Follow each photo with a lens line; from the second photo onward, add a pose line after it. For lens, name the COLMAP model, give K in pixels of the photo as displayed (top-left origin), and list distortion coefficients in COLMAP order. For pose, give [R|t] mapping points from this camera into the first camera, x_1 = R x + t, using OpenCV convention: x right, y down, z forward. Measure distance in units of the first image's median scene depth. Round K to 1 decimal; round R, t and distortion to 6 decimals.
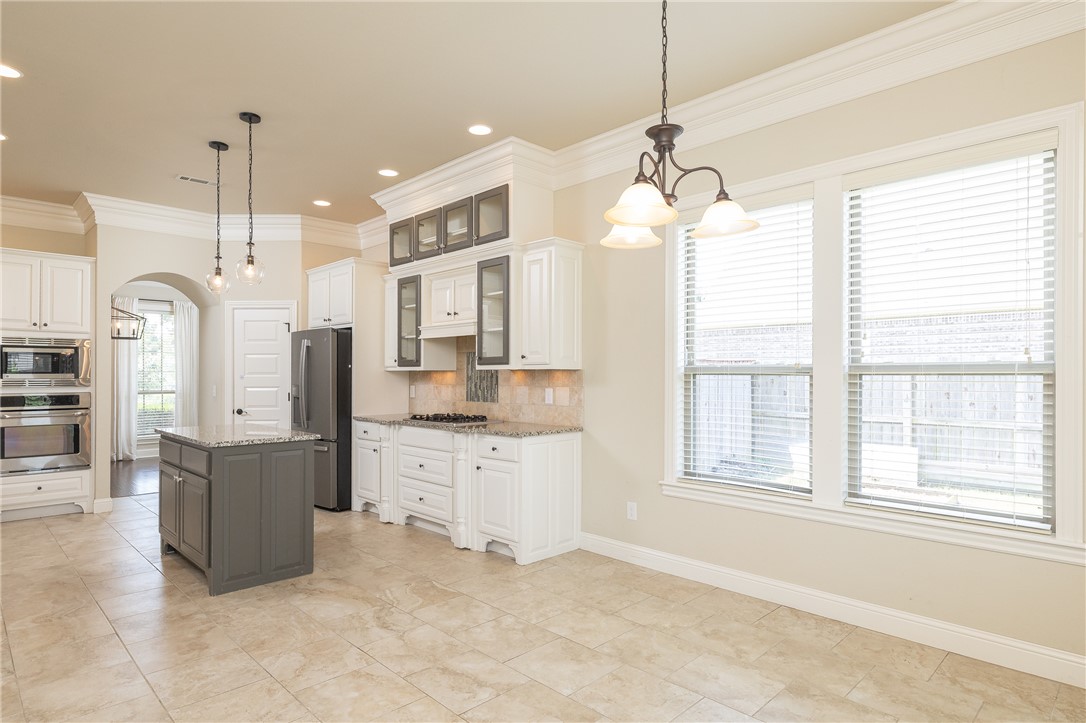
lens RADIAL K [[606.0, 0, 536.6], [0, 606.0, 372.2], [0, 0, 1]] dist [-0.000516, -0.000196]
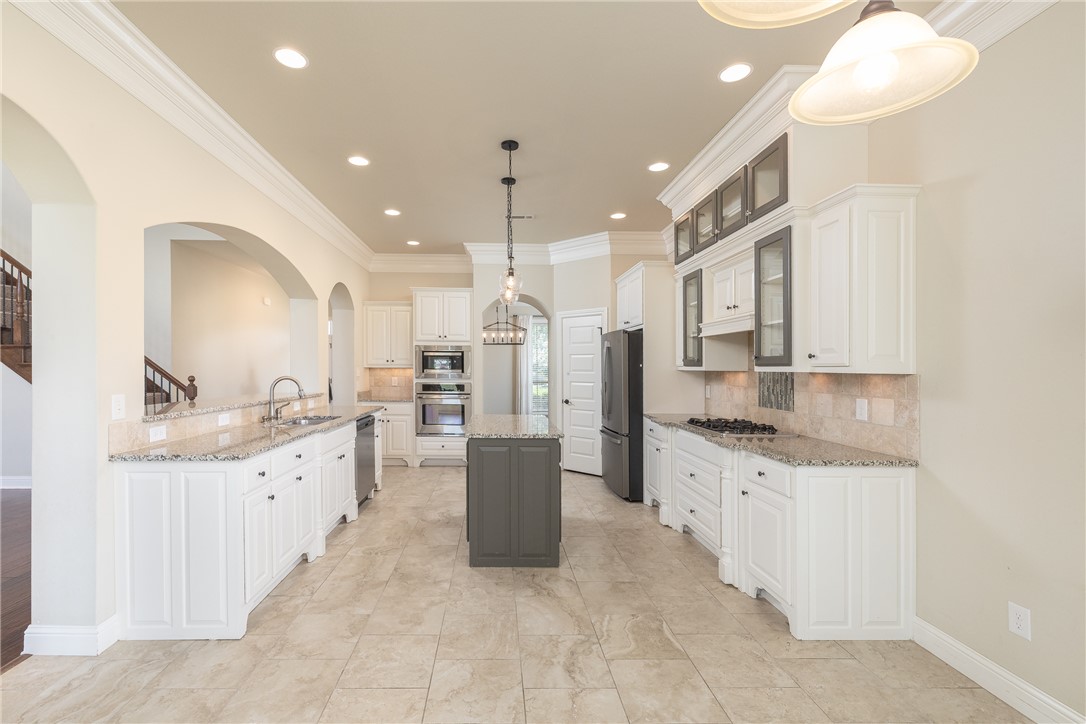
lens RADIAL K [[472.2, 0, 503.8], [0, 472.2, 362.7], [0, 0, 1]] dist [0.002653, 0.000327]
pose [[0.727638, 0.001168, -0.685960, 0.095800], [-0.006568, 0.999965, -0.005265, -0.010576], [0.685929, 0.008337, 0.727620, 0.289801]]
